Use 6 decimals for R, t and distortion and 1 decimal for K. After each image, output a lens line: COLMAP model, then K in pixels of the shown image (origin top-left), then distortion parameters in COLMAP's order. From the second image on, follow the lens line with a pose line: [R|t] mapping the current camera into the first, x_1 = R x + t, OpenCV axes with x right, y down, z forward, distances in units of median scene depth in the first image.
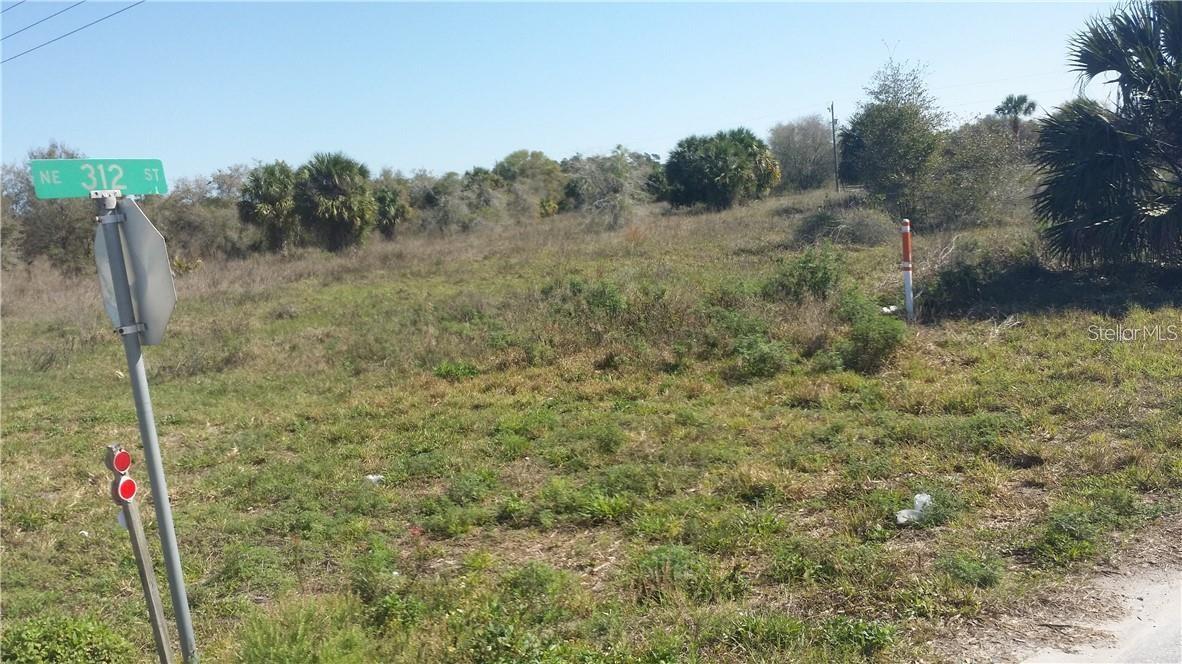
lens RADIAL K [[1085.3, 0, 591.0], [0, 1085.3, 332.0], [0, 0, 1]] dist [0.123318, -0.330506]
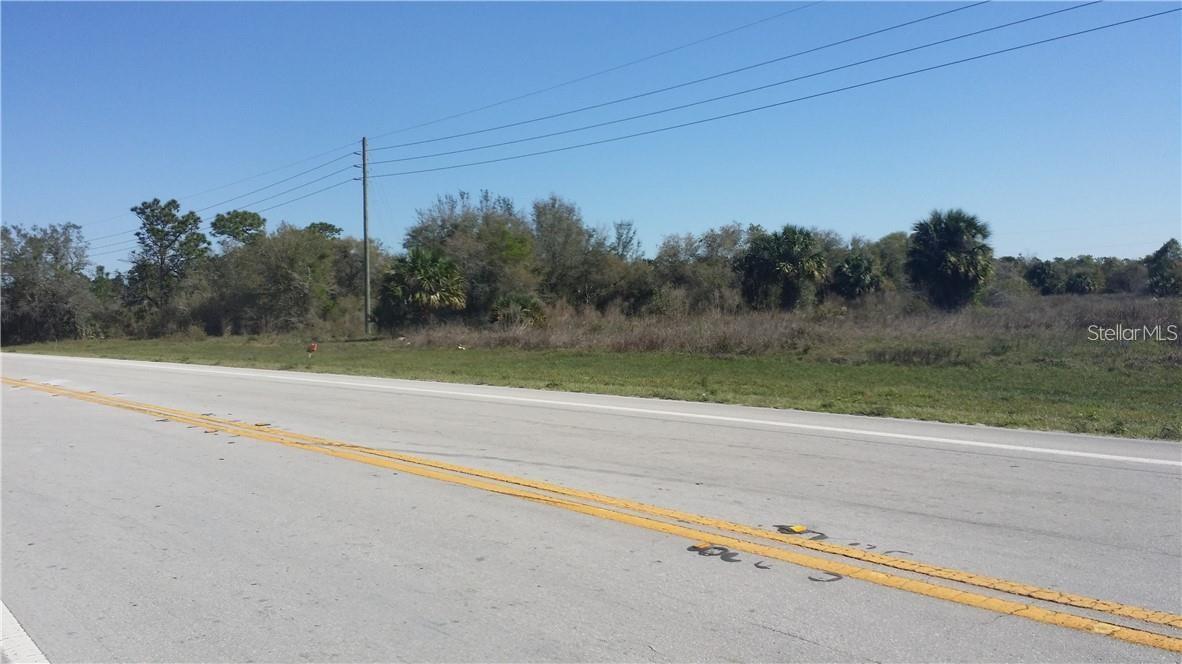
lens RADIAL K [[1076.1, 0, 608.9], [0, 1076.1, 350.6], [0, 0, 1]] dist [0.120638, -0.317842]
pose [[0.966229, 0.087232, -0.242472, -0.247075], [-0.100843, 0.993917, -0.044274, 0.031859], [0.237135, 0.067230, 0.969148, -0.016373]]
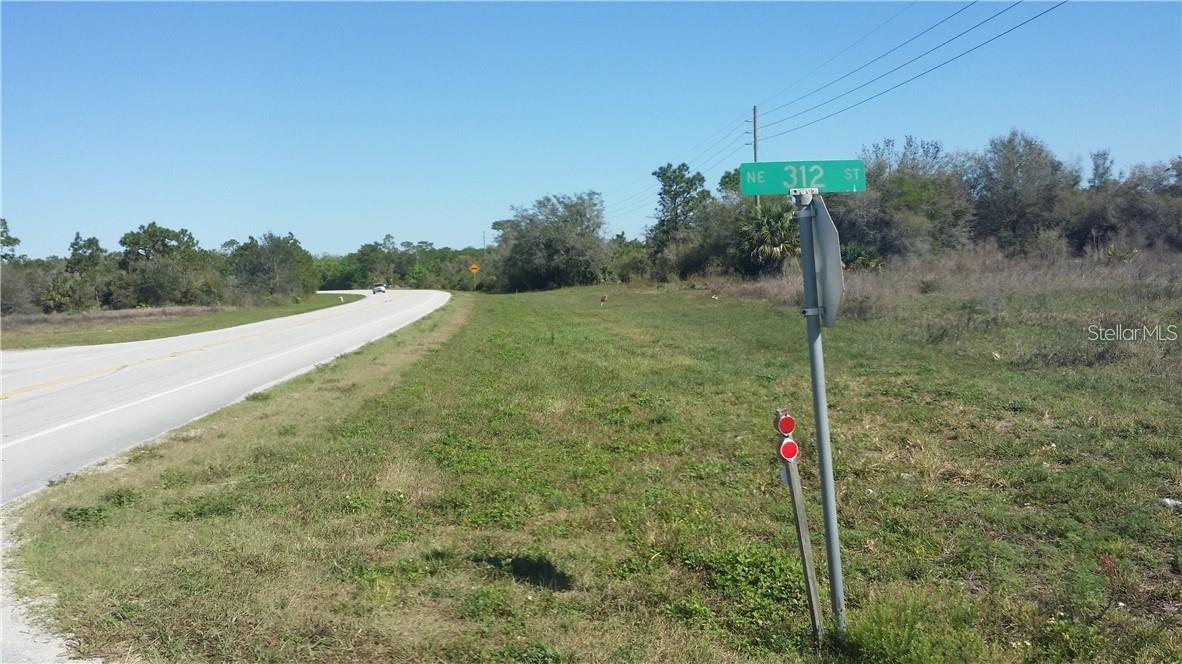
lens RADIAL K [[1079.8, 0, 604.1], [0, 1079.8, 320.2], [0, 0, 1]] dist [0.129114, -0.360706]
pose [[0.684030, 0.101736, -0.722325, 0.014685], [-0.099339, 0.993993, 0.045927, -0.001413], [0.722658, 0.040339, 0.690027, 0.004363]]
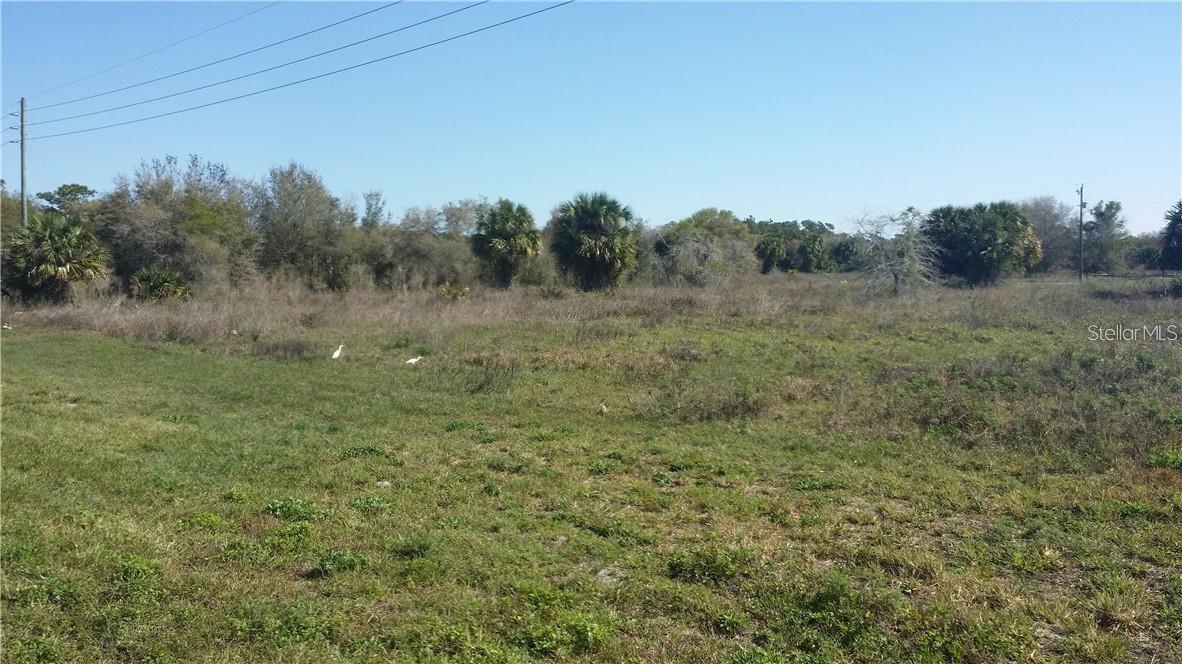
lens RADIAL K [[1066.4, 0, 591.0], [0, 1066.4, 332.0], [0, 0, 1]] dist [0.140727, -0.330310]
pose [[0.985678, 0.100040, -0.135759, -0.083874], [-0.106732, 0.993361, -0.042927, 0.003841], [0.130563, 0.056802, 0.989811, 0.034821]]
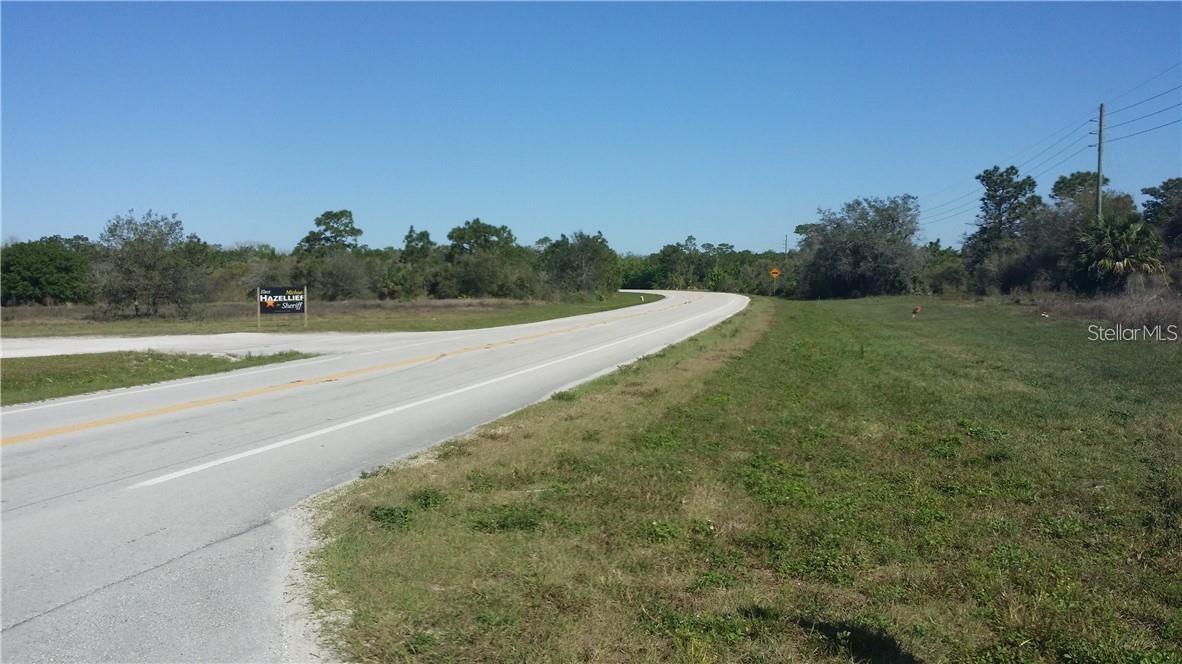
lens RADIAL K [[1084.8, 0, 588.4], [0, 1084.8, 362.4], [0, 0, 1]] dist [0.101133, -0.303826]
pose [[0.447373, 0.162526, -0.879456, 0.003161], [-0.132977, 0.984507, 0.114295, -0.001299], [0.884406, 0.065815, 0.462054, 0.009273]]
